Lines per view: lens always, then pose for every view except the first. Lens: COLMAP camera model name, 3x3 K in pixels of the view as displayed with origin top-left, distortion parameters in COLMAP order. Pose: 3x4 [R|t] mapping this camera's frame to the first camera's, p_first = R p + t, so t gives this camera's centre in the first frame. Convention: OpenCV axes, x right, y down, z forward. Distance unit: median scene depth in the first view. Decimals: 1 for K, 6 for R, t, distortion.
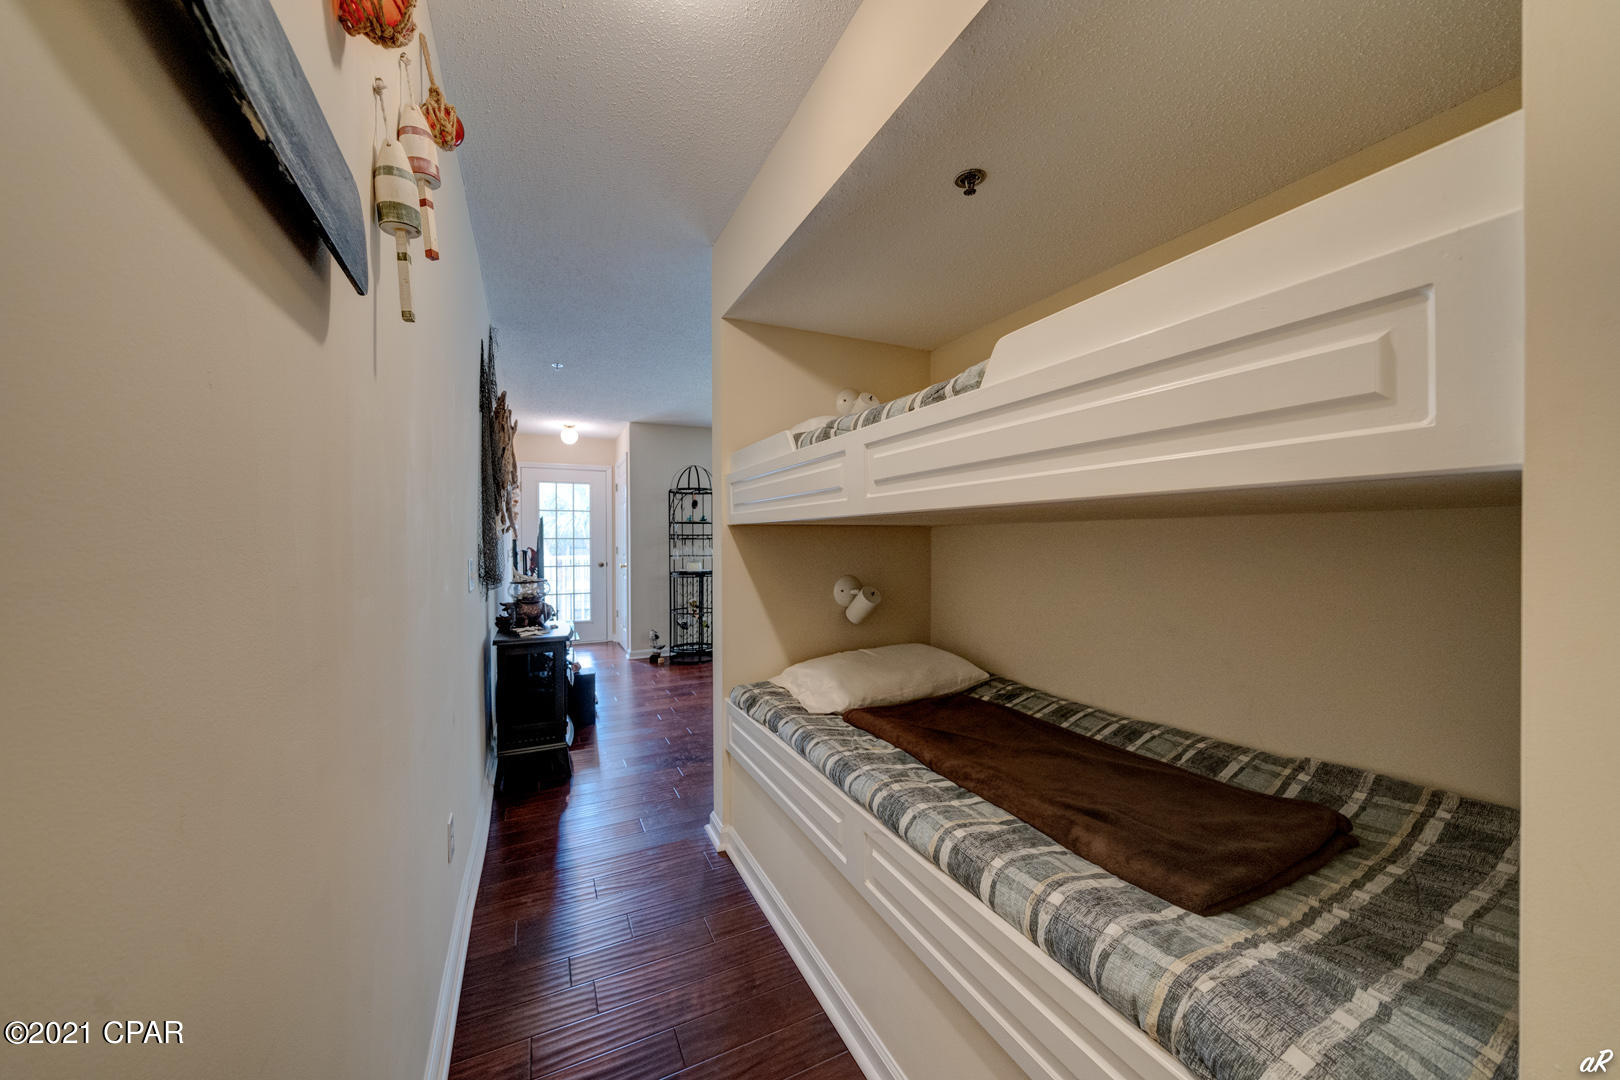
lens RADIAL K [[582.3, 0, 816.2], [0, 582.3, 544.9], [0, 0, 1]] dist [0.000106, 0.000005]
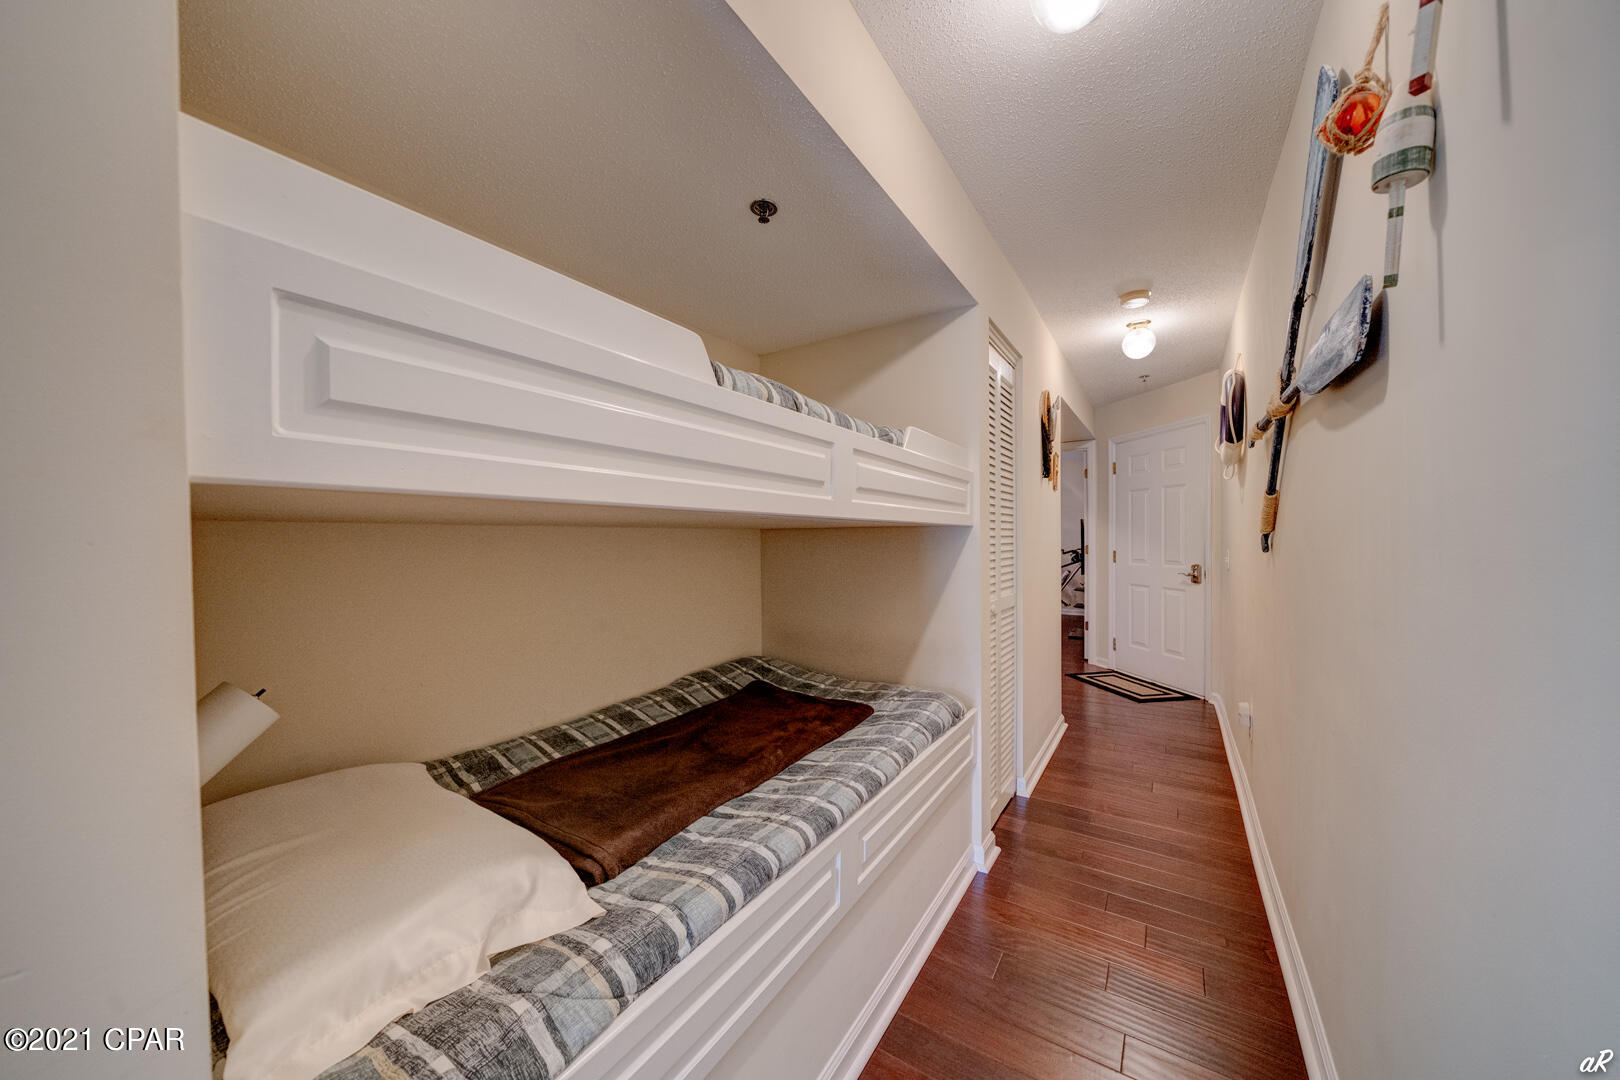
lens RADIAL K [[582.3, 0, 816.2], [0, 582.3, 544.9], [0, 0, 1]] dist [0.000106, 0.000005]
pose [[-0.543176, -0.004742, 0.839605, -0.673287], [0.011366, 0.999851, 0.013001, -0.018377], [-0.839542, 0.016604, -0.543041, 1.489363]]
